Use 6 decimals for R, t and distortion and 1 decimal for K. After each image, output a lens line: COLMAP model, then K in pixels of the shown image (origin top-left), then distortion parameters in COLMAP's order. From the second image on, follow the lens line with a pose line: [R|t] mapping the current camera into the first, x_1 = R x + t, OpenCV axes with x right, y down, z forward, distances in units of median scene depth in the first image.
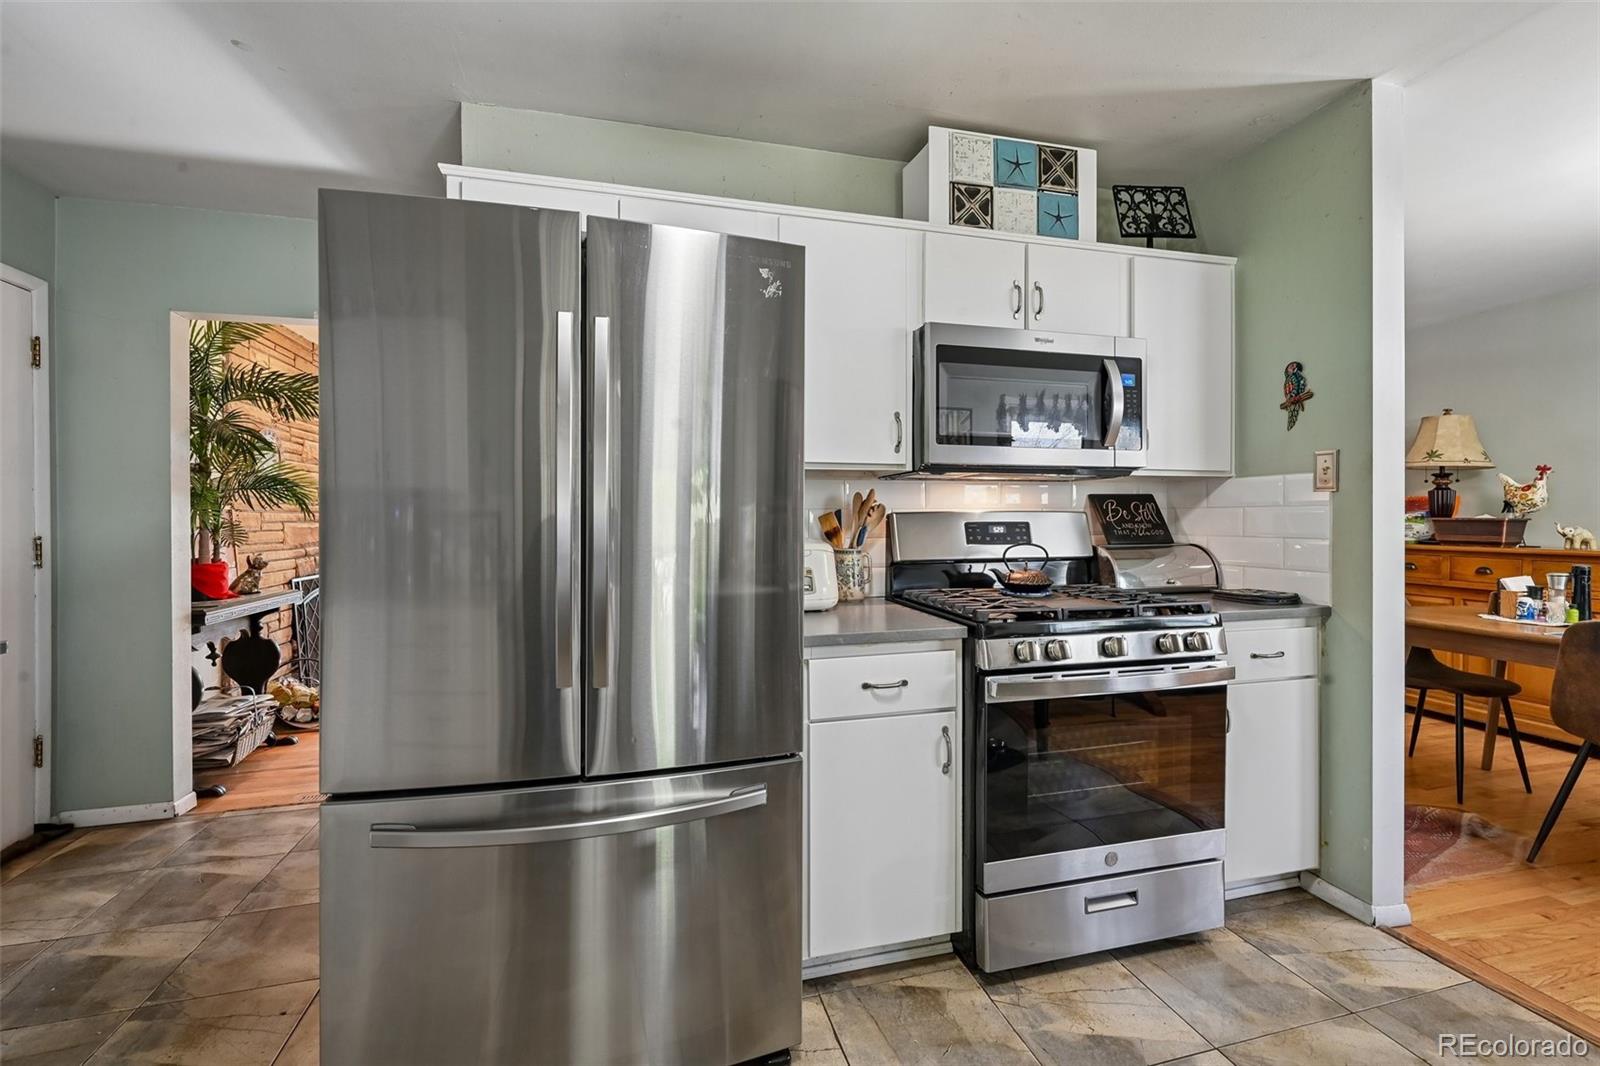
lens RADIAL K [[699.7, 0, 799.5], [0, 699.7, 521.1], [0, 0, 1]] dist [-0.003714, -0.000395]
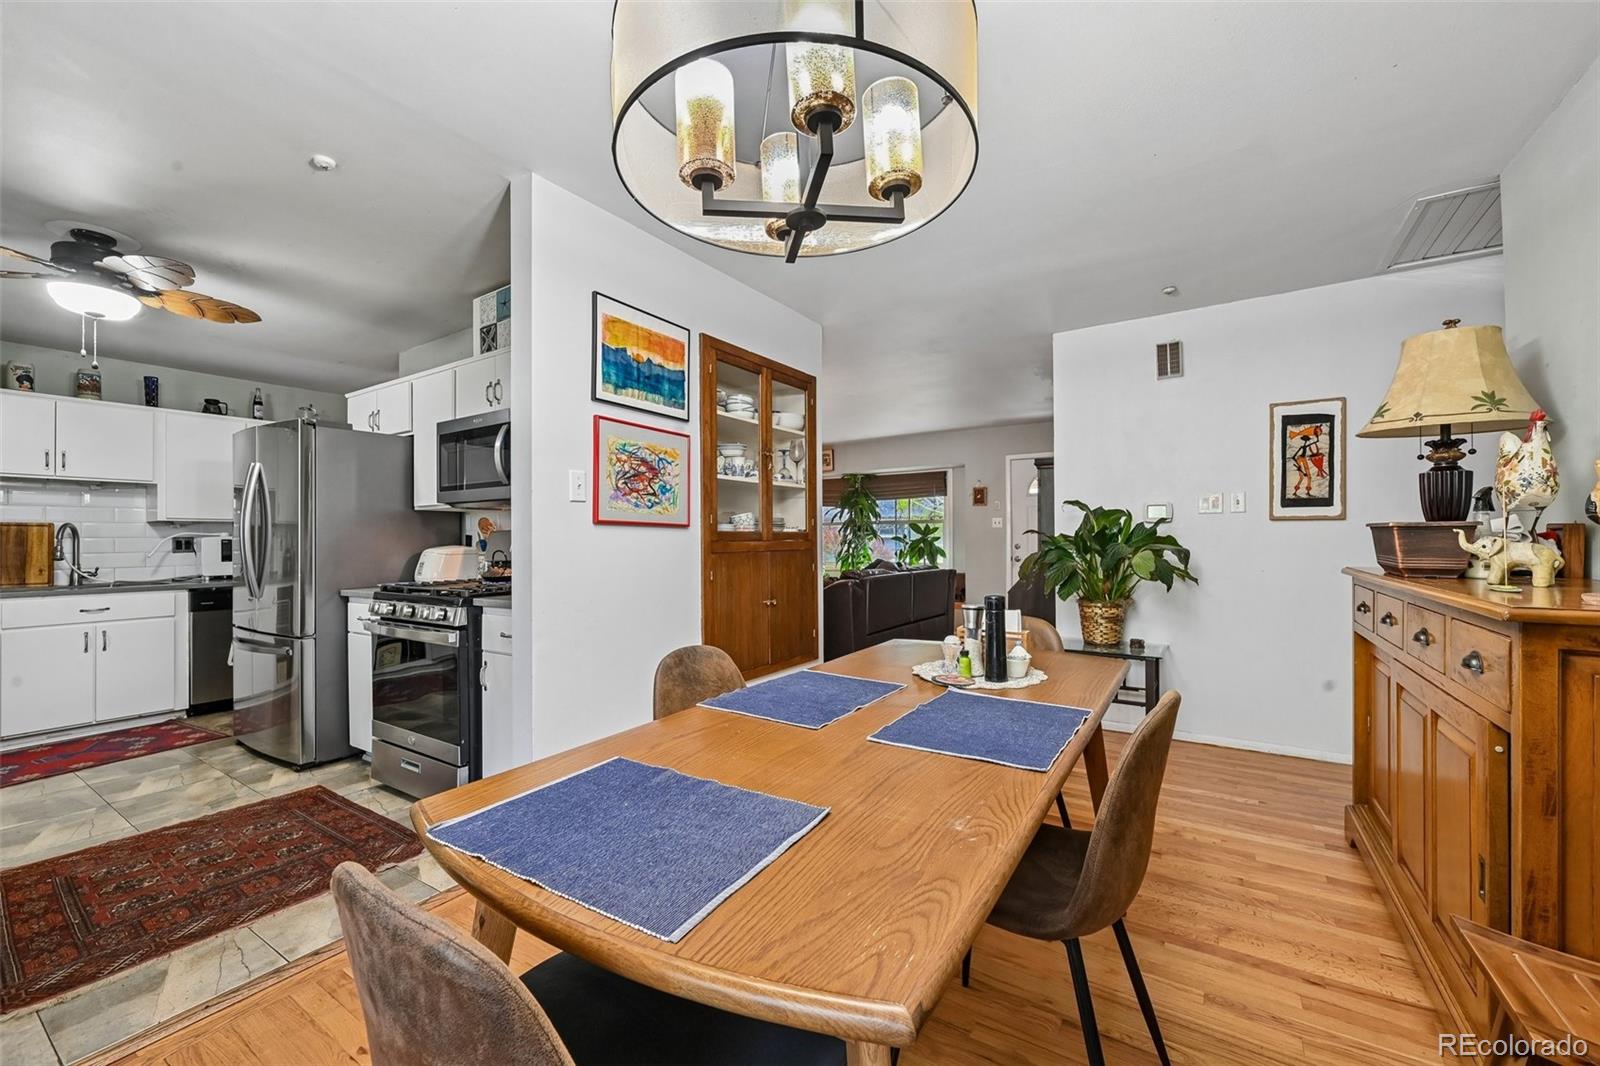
lens RADIAL K [[638.4, 0, 808.2], [0, 638.4, 535.2], [0, 0, 1]] dist [-0.003610, 0.001116]
pose [[0.666989, -0.010584, -0.744993, 1.813539], [0.005177, 0.999941, -0.009571, 0.015097], [0.745050, 0.002527, 0.667004, 0.571199]]
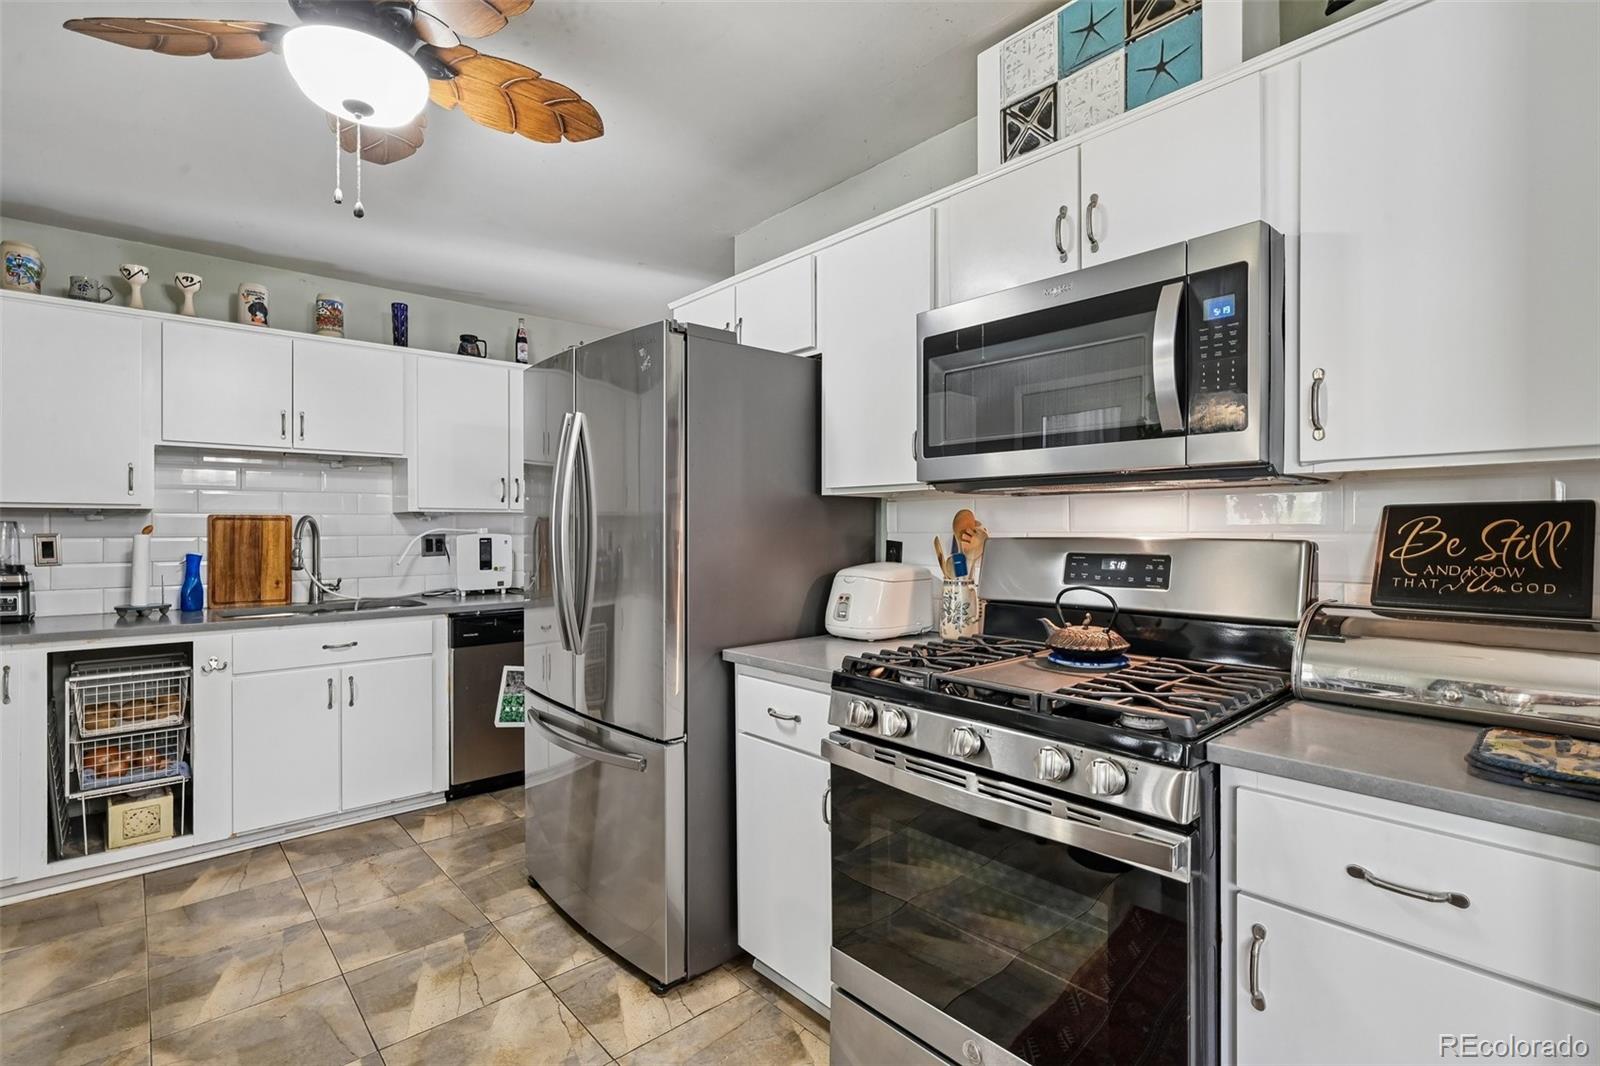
lens RADIAL K [[747.8, 0, 798.1], [0, 747.8, 529.1], [0, 0, 1]] dist [-0.000755, -0.000057]
pose [[0.443252, 0.002745, -0.896393, 0.847054], [-0.001620, 0.999996, 0.002261, -0.025179], [0.896396, 0.000450, 0.443255, 0.429611]]
